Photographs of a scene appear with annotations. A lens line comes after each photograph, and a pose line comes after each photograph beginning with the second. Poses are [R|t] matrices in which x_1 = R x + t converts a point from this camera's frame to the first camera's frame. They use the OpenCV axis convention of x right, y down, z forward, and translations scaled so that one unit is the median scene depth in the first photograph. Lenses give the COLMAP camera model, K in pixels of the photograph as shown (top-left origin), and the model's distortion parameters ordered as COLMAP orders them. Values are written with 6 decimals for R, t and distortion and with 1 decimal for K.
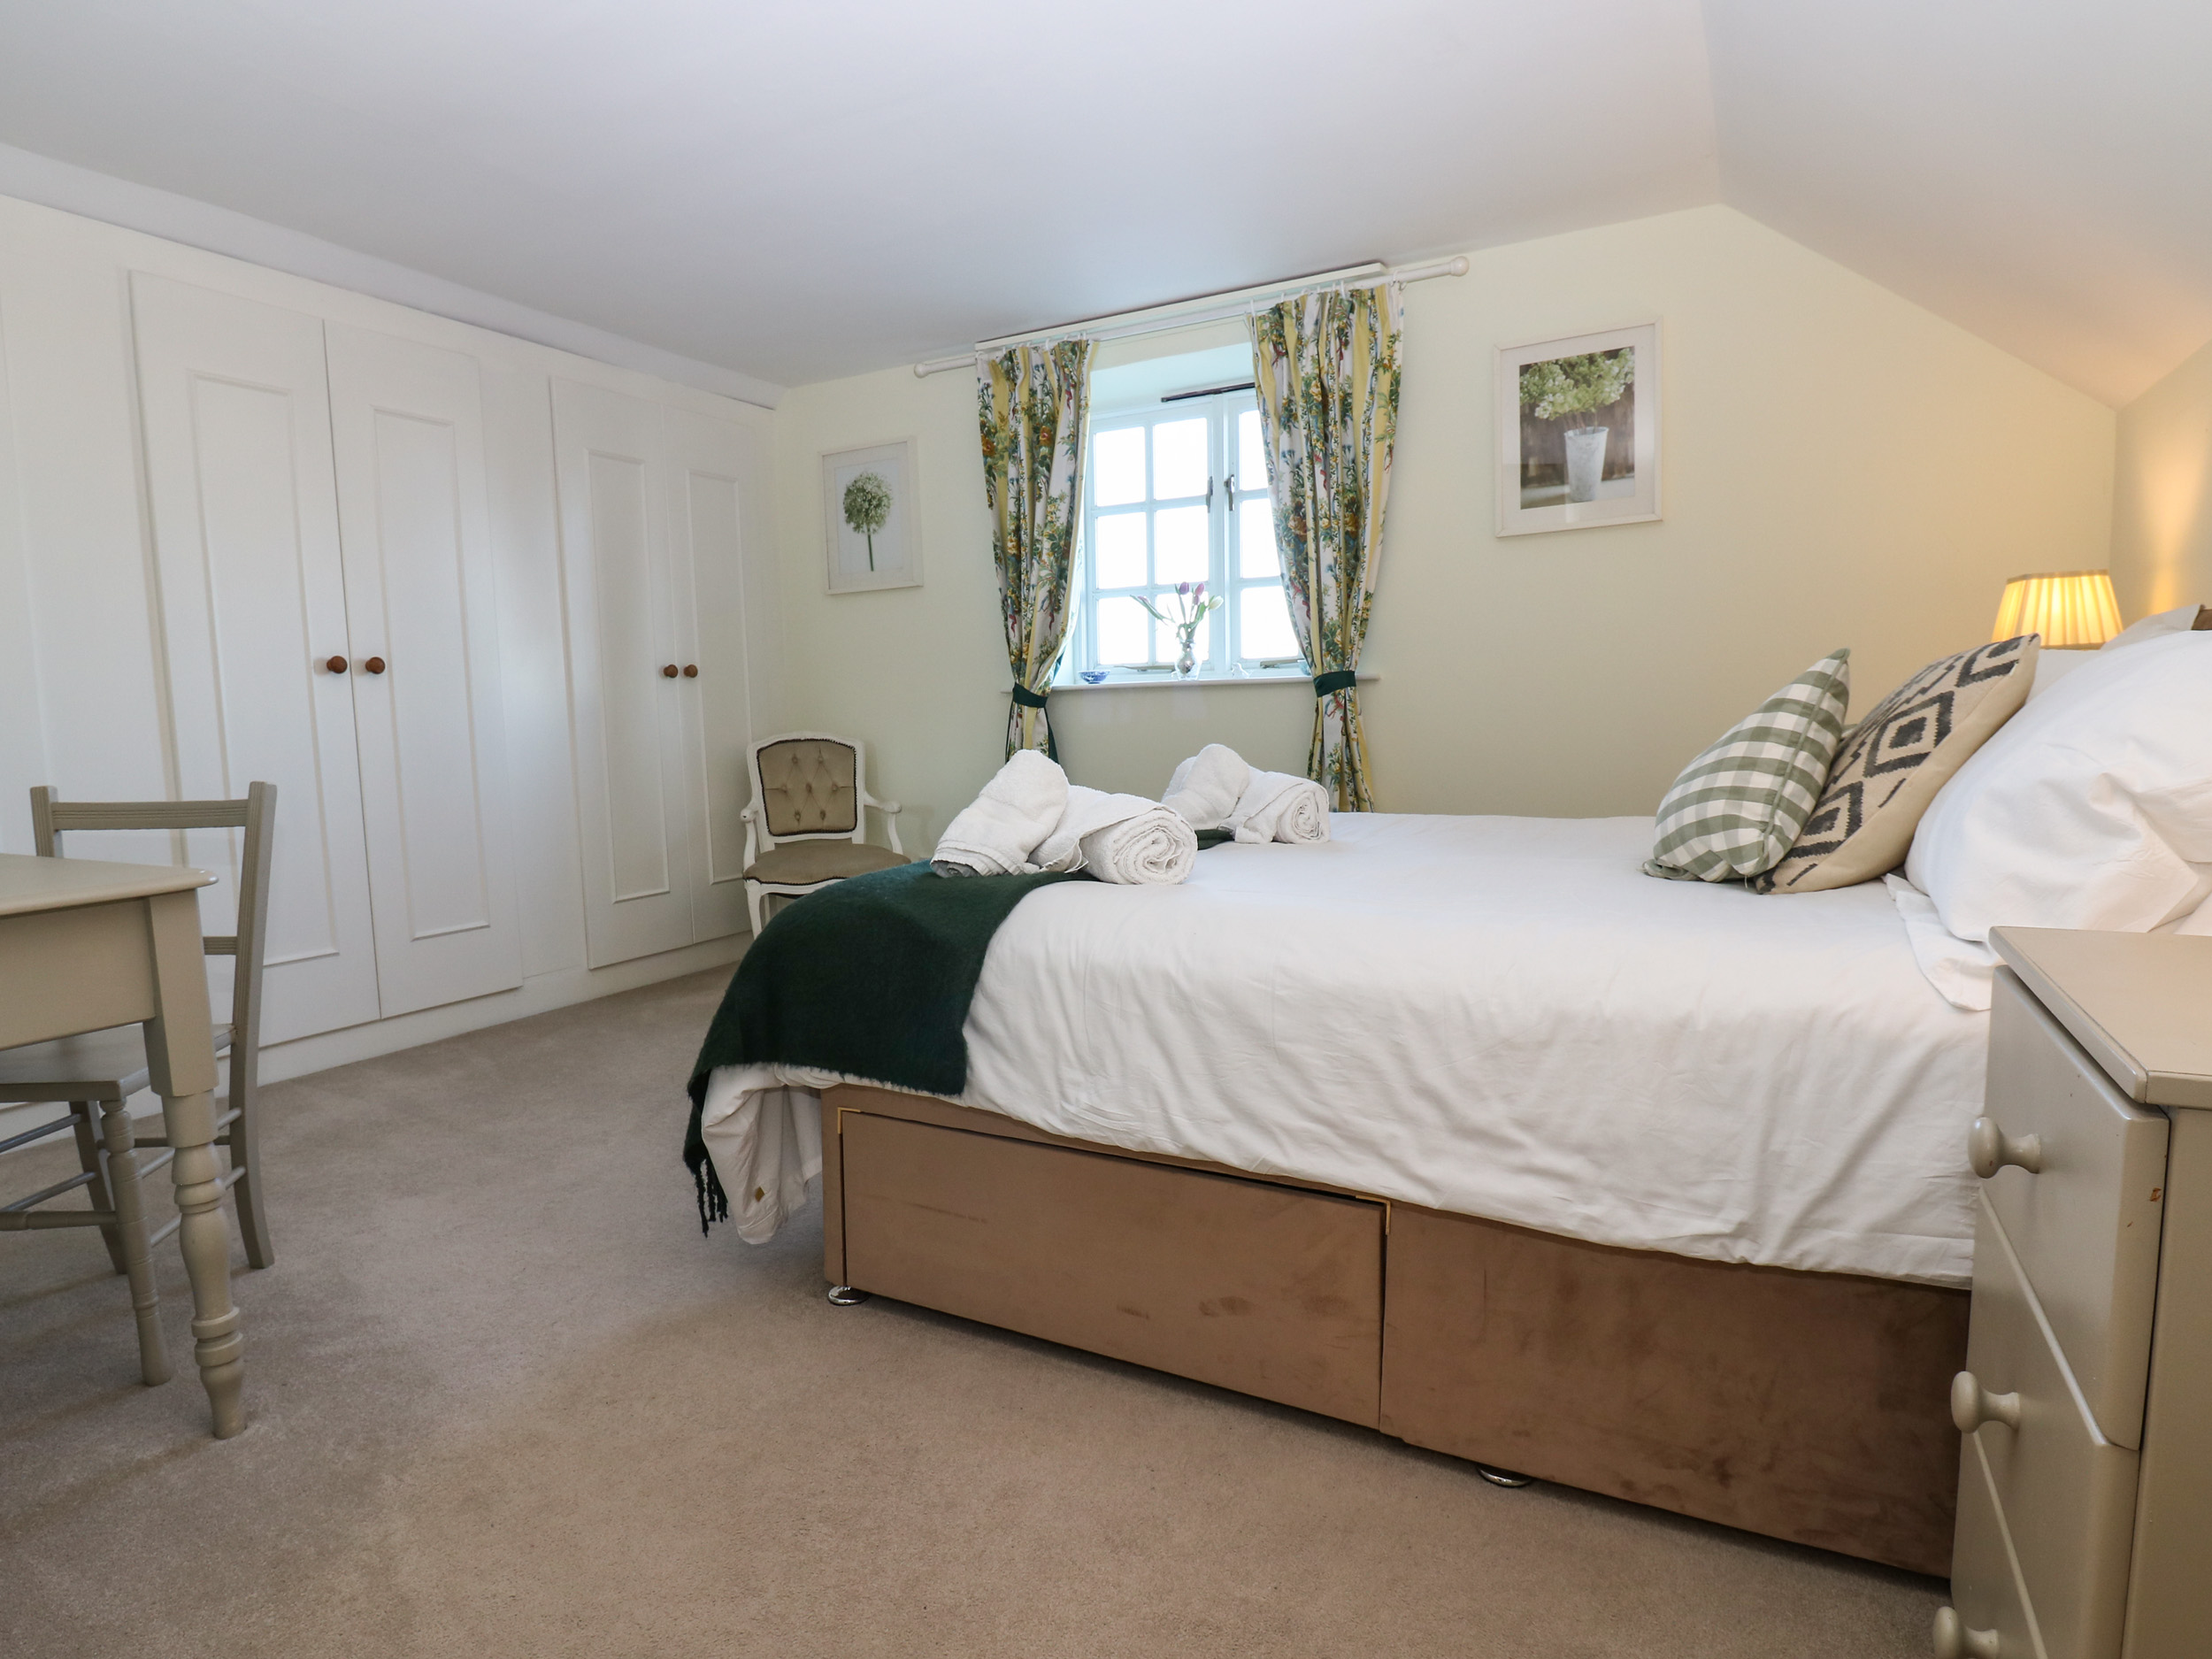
lens RADIAL K [[1249.0, 0, 1070.3], [0, 1249.0, 829.7], [0, 0, 1]] dist [0.001681, -0.001834]
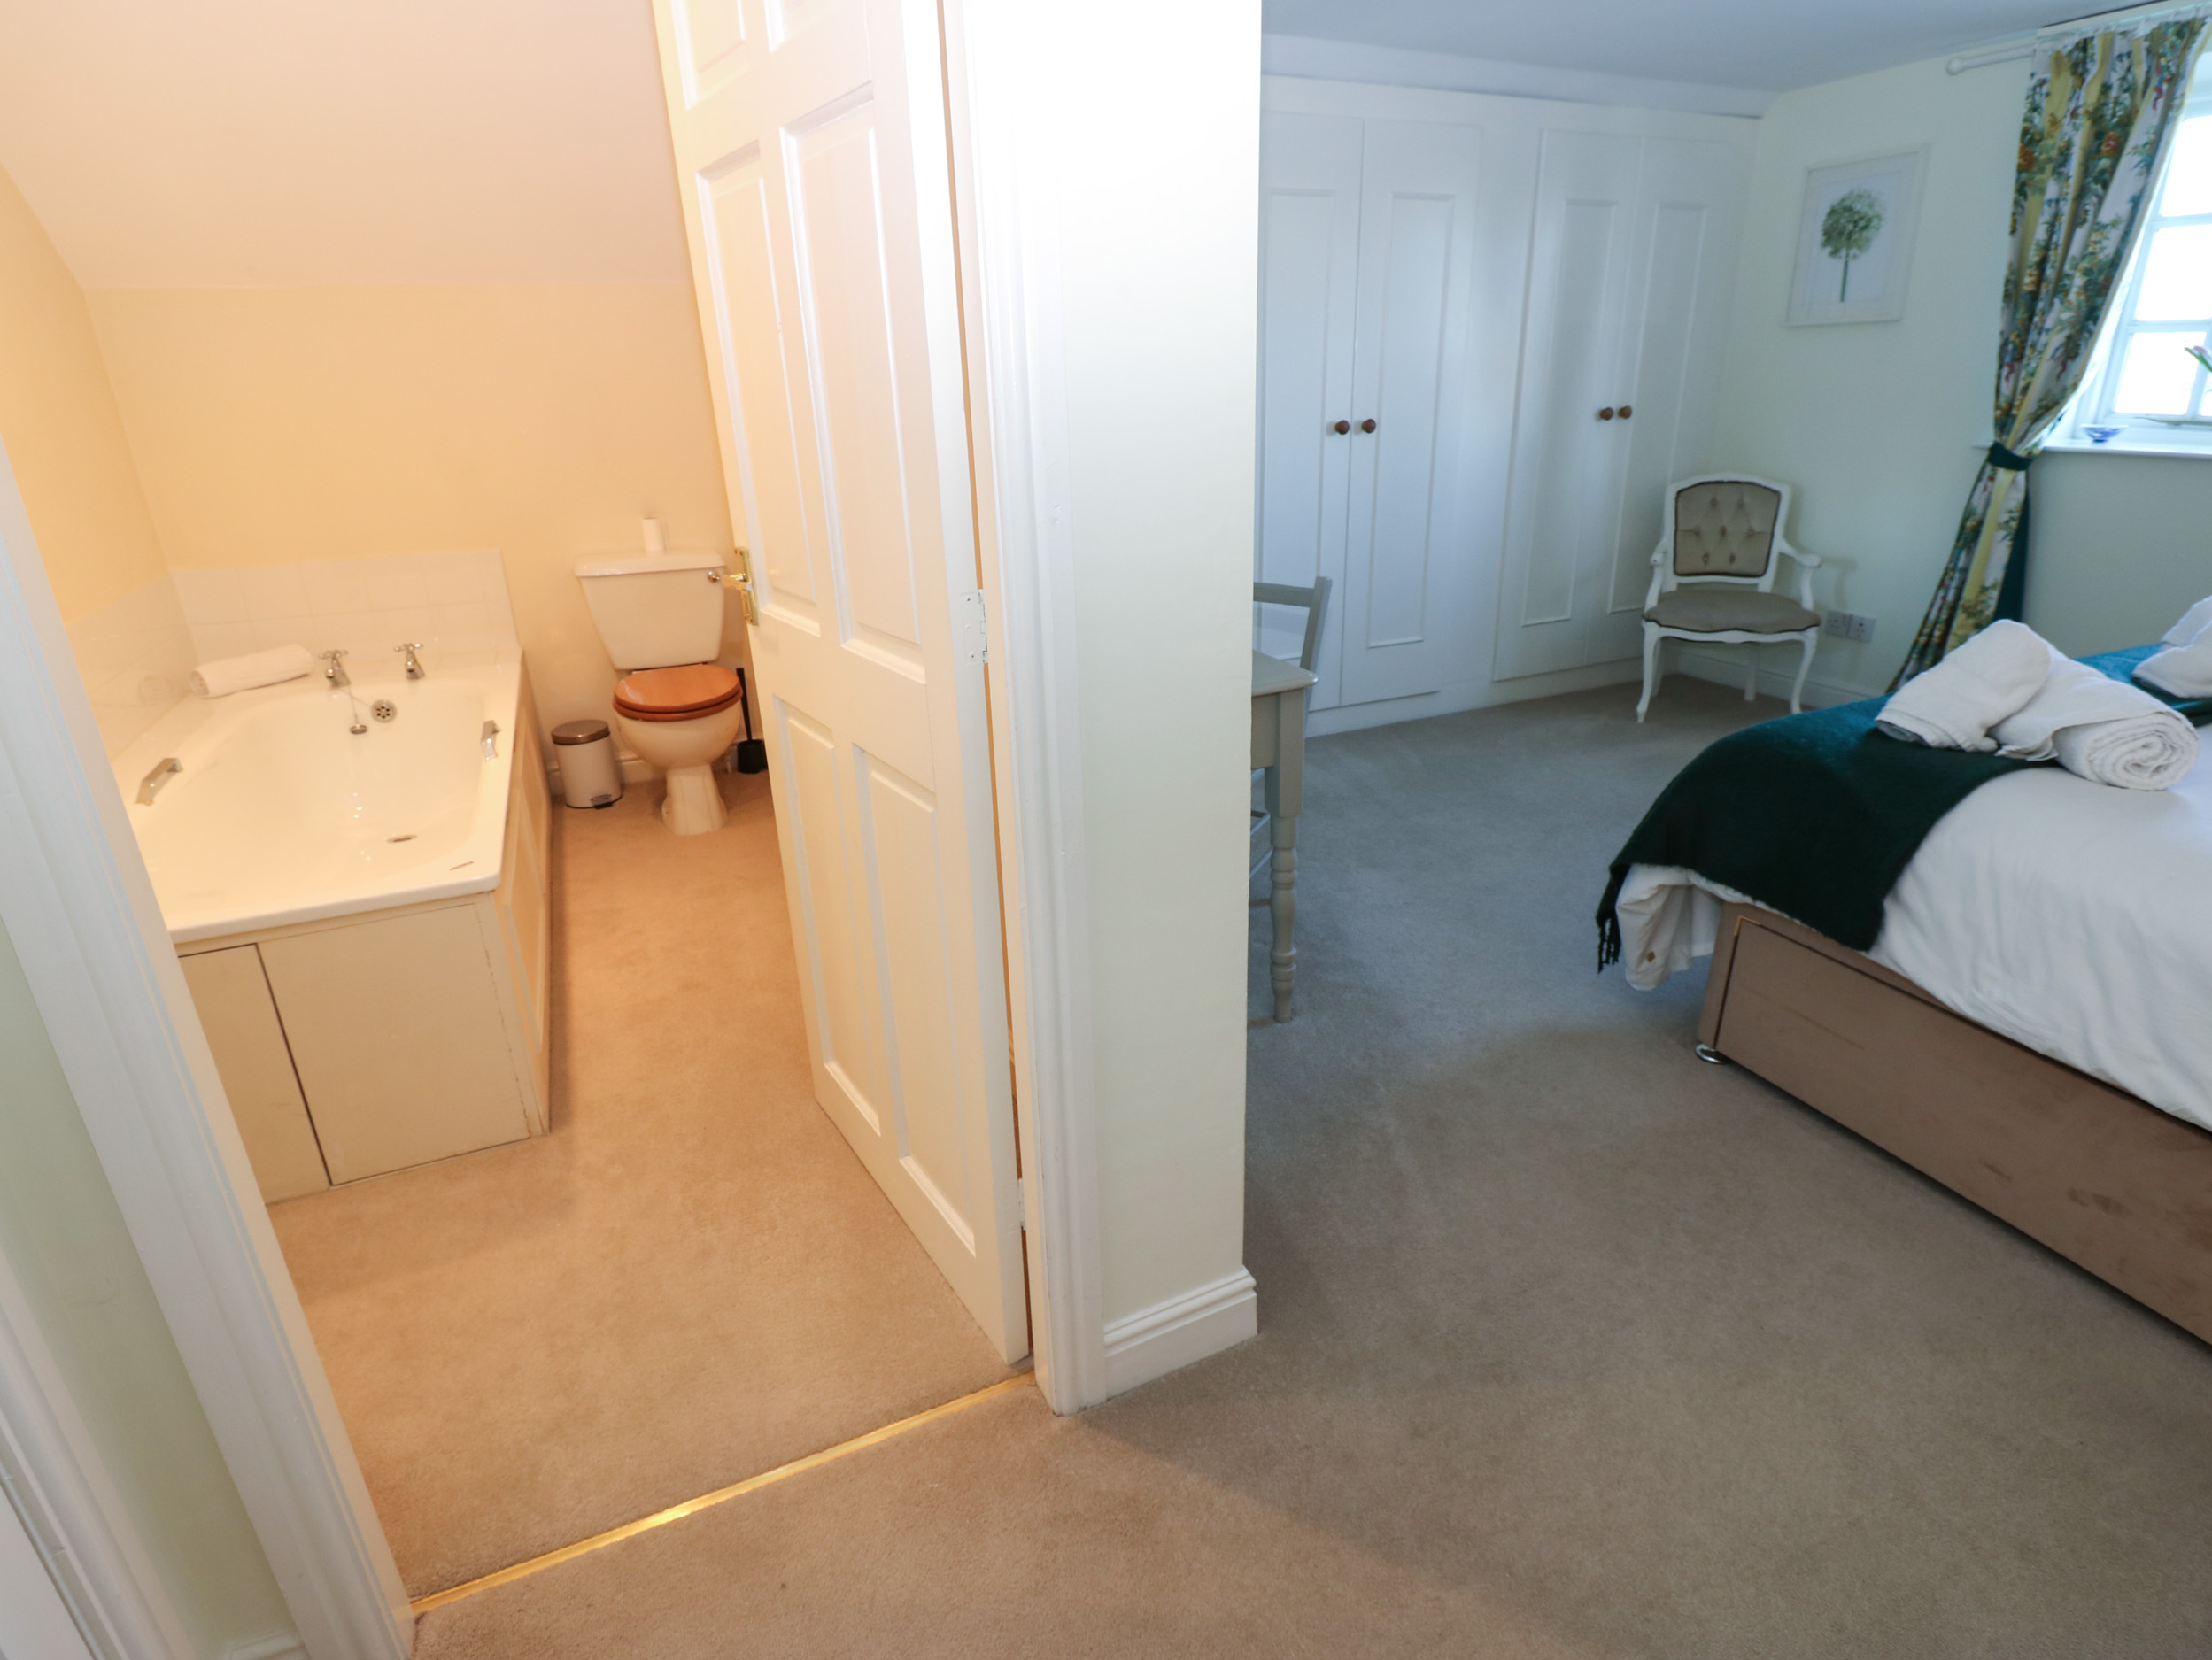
lens RADIAL K [[1183.5, 0, 1116.4], [0, 1183.5, 800.9], [0, 0, 1]] dist [-0.001153, -0.013528]
pose [[0.808509, 0.215038, -0.547788, -0.036376], [-0.051322, 0.953066, 0.298383, -0.092739], [0.586242, -0.213131, 0.781598, -0.100098]]
